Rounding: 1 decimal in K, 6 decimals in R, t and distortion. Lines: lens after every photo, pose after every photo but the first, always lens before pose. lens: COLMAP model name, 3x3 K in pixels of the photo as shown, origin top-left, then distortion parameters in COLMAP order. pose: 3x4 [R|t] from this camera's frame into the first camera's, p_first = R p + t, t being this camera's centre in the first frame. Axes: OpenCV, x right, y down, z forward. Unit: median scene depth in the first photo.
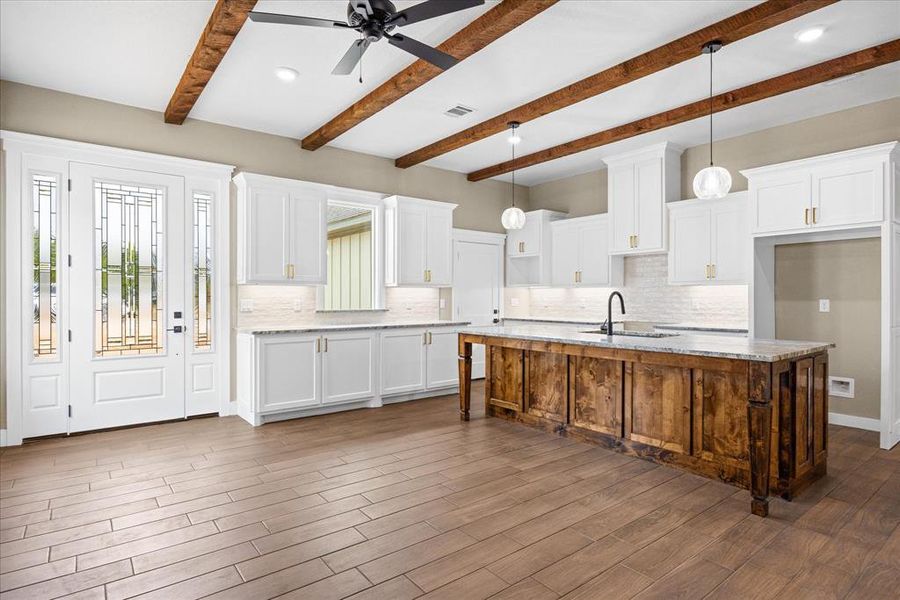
lens RADIAL K [[480.7, 0, 450.0], [0, 480.7, 300.0], [0, 0, 1]] dist [-0.001208, -0.000175]
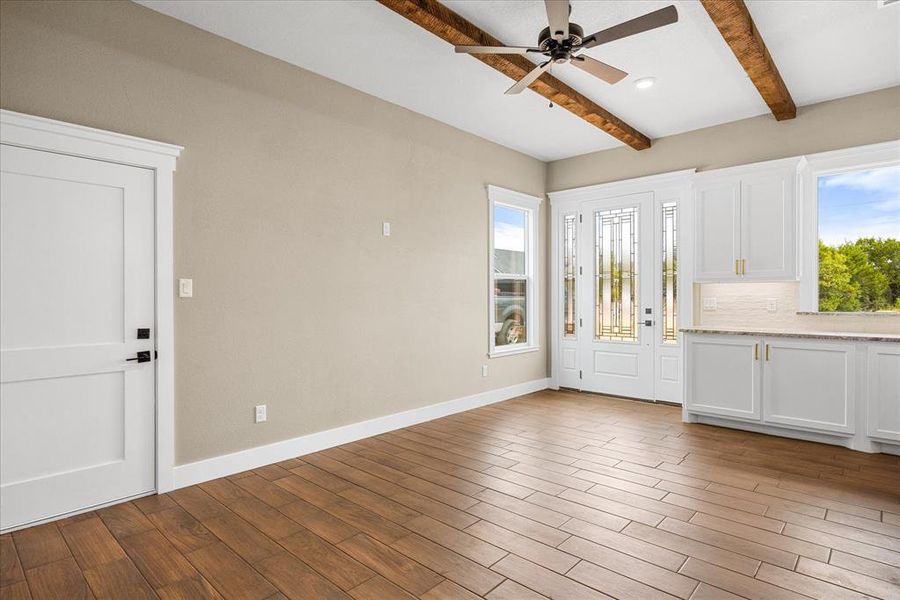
lens RADIAL K [[480.7, 0, 450.0], [0, 480.7, 300.0], [0, 0, 1]] dist [-0.001208, -0.000175]
pose [[0.163817, 0.006260, -0.986471, 0.507195], [-0.005094, 0.999972, 0.005500, 0.000305], [0.986478, 0.004124, 0.163845, 0.330684]]
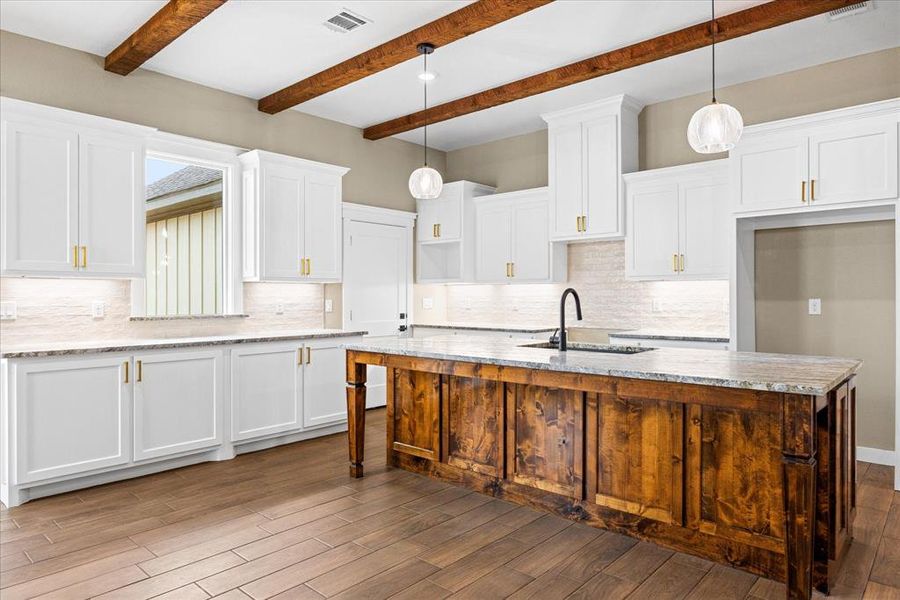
lens RADIAL K [[564.6, 0, 448.6], [0, 564.6, 297.7], [0, 0, 1]] dist [-0.001139, 0.000121]
pose [[0.985378, -0.001980, 0.170369, 0.024650], [0.002662, 0.999989, -0.003771, -0.001205], [-0.170360, 0.004169, 0.985373, 0.187885]]
